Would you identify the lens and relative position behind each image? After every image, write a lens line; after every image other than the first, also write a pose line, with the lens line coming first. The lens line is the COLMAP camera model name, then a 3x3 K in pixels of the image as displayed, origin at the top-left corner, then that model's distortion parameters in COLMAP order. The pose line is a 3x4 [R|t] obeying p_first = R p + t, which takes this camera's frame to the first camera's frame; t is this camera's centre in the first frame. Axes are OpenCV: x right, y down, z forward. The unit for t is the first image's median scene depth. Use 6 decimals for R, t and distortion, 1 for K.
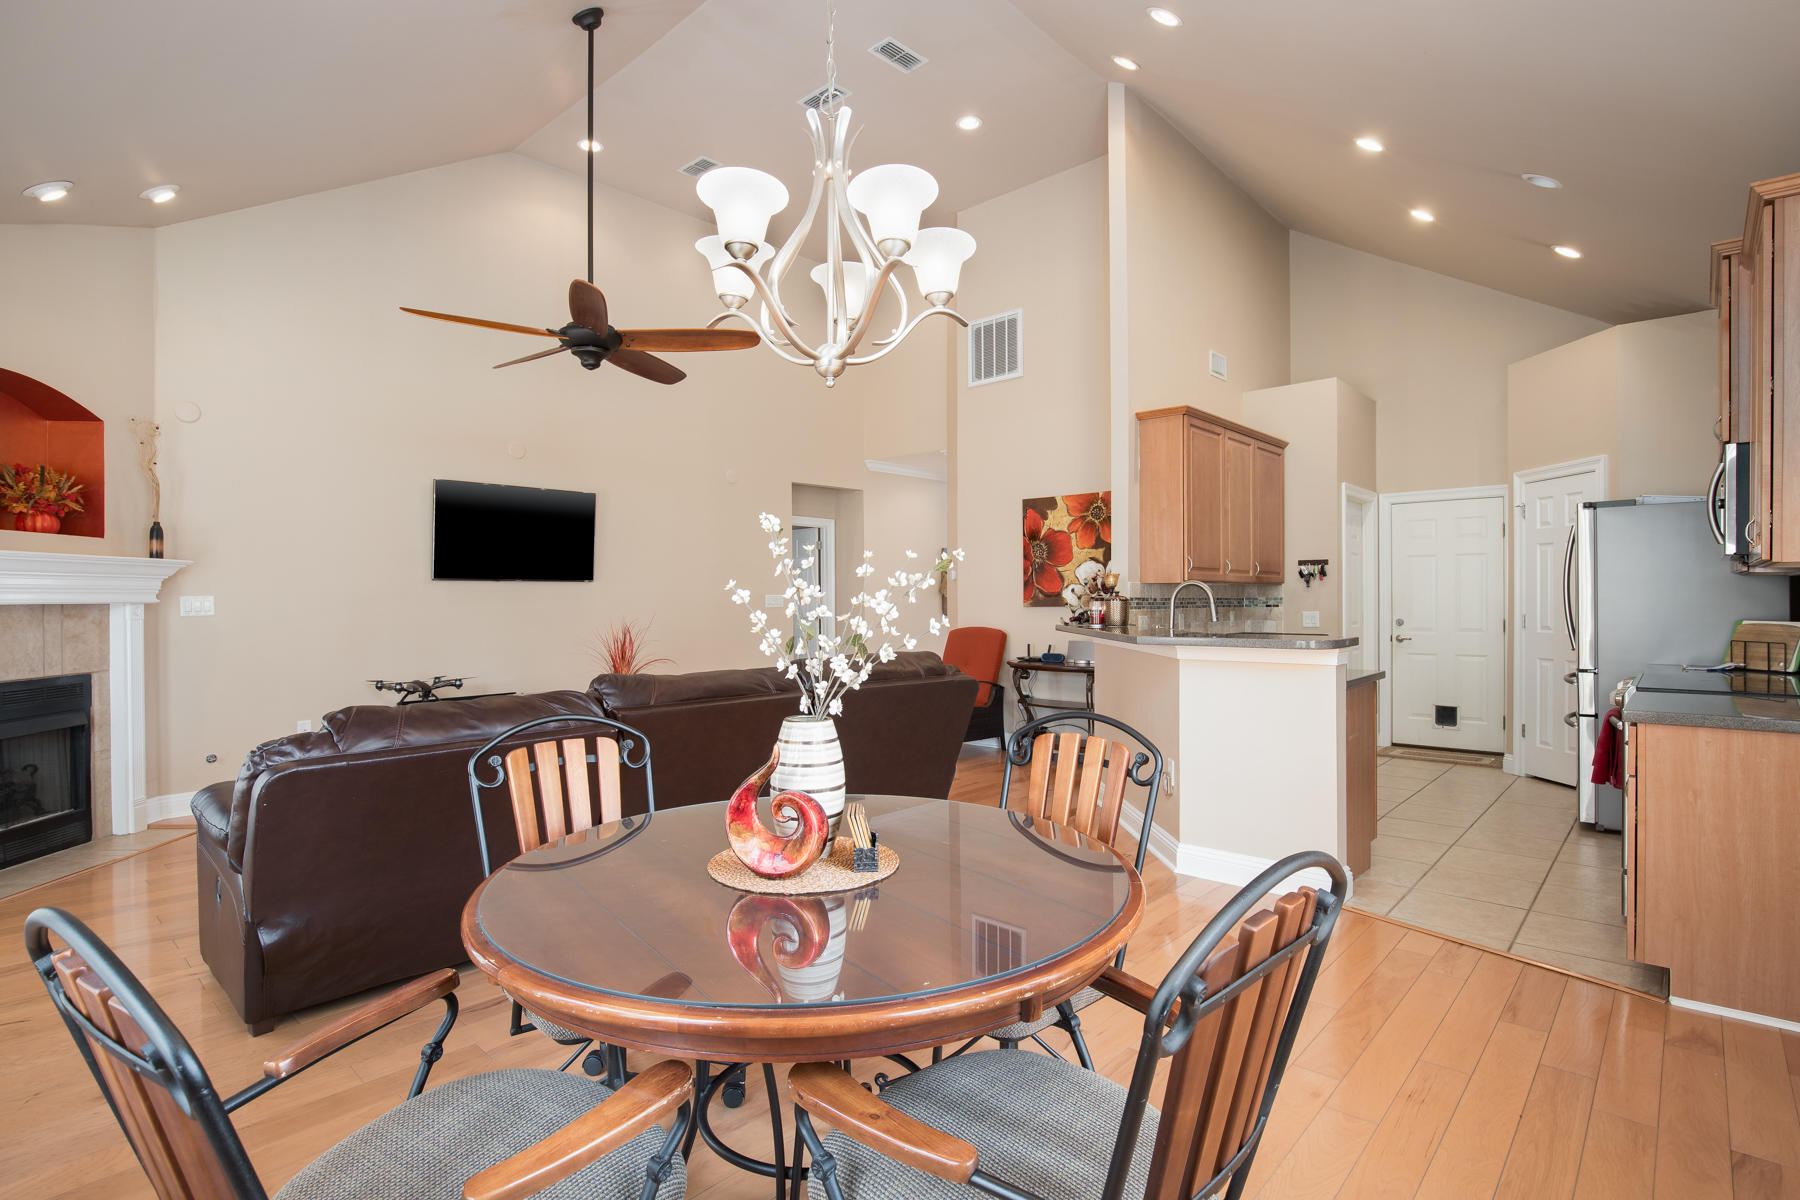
lens RADIAL K [[866.5, 0, 955.8], [0, 866.5, 597.8], [0, 0, 1]] dist [-0.002183, -0.000568]
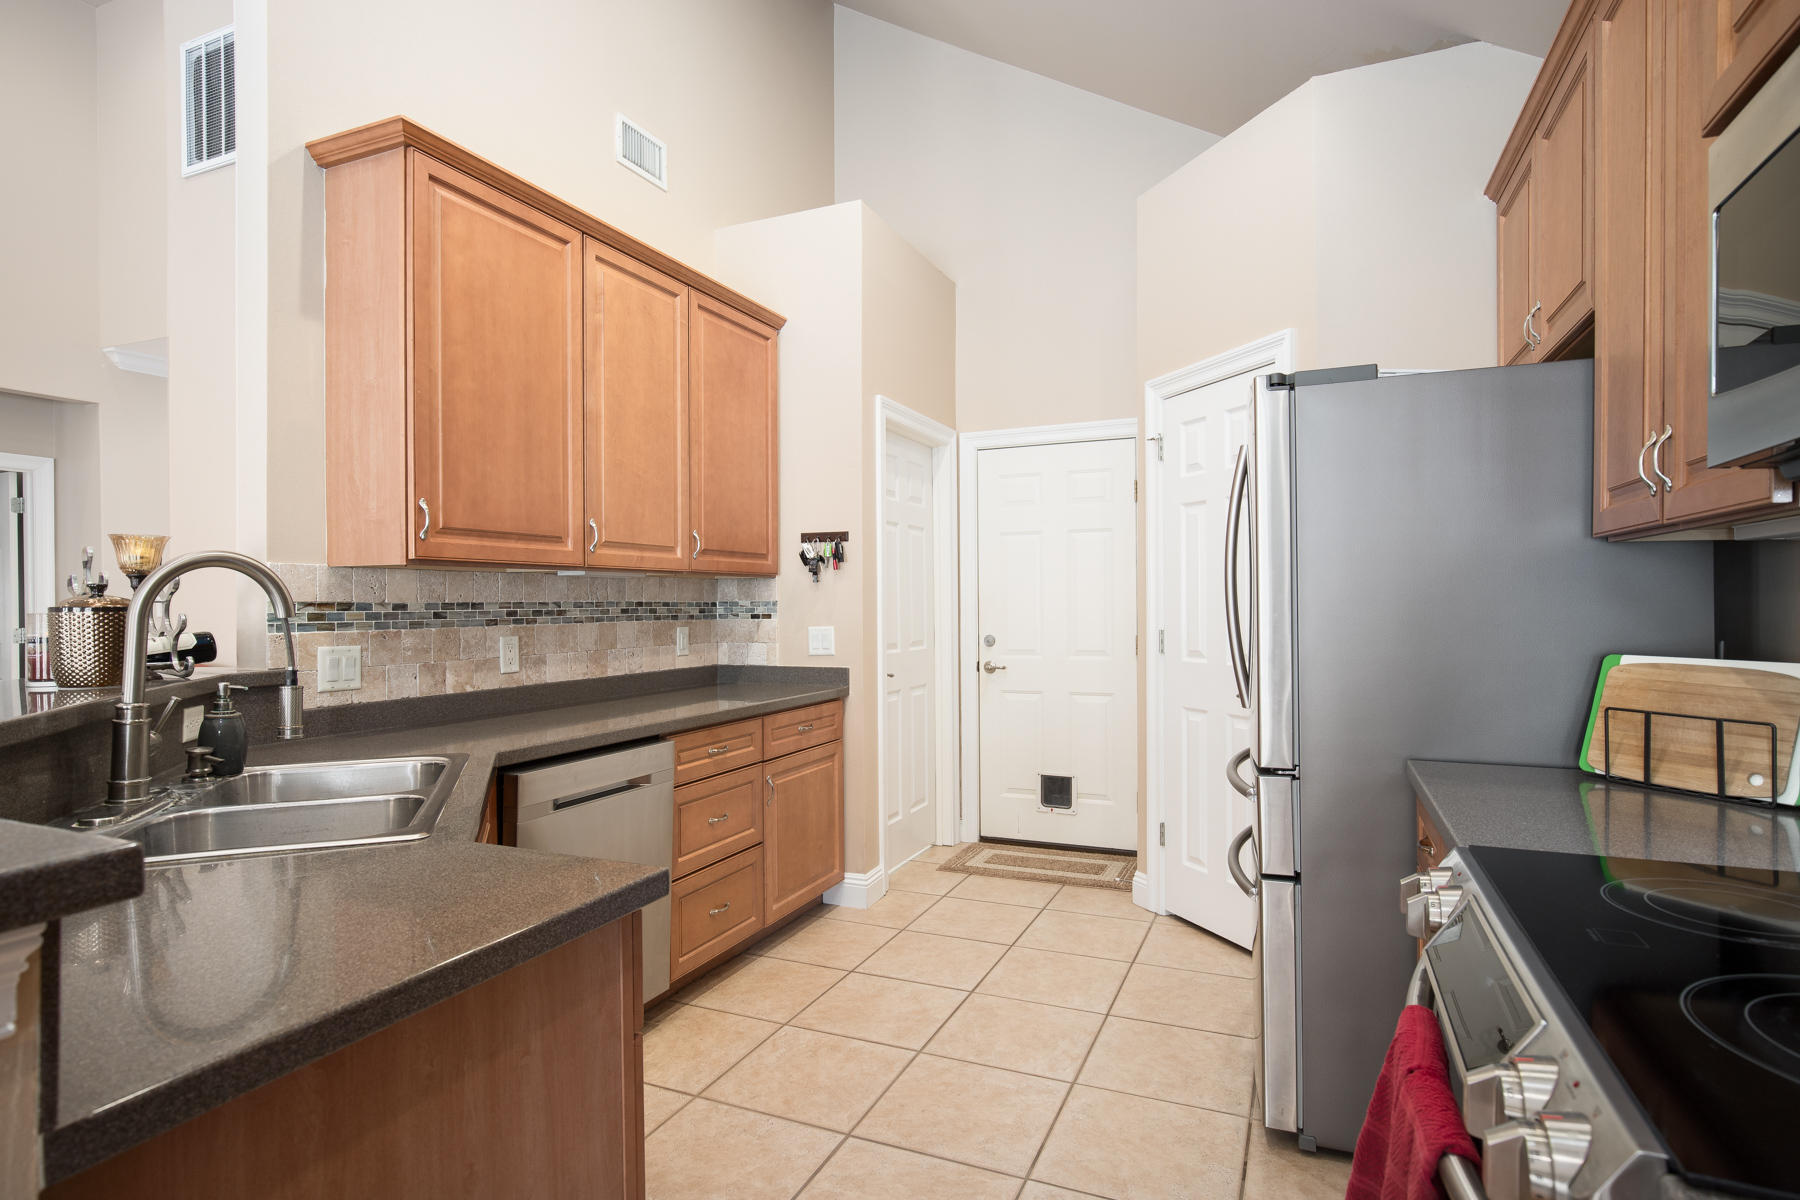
lens RADIAL K [[924.2, 0, 900.0], [0, 924.2, 600.0], [0, 0, 1]] dist [0.020916, 0.000129]
pose [[0.959857, -0.003568, 0.280468, 0.294110], [0.004113, 0.999991, -0.001356, -0.000015], [-0.280460, 0.002456, 0.959863, 0.425517]]
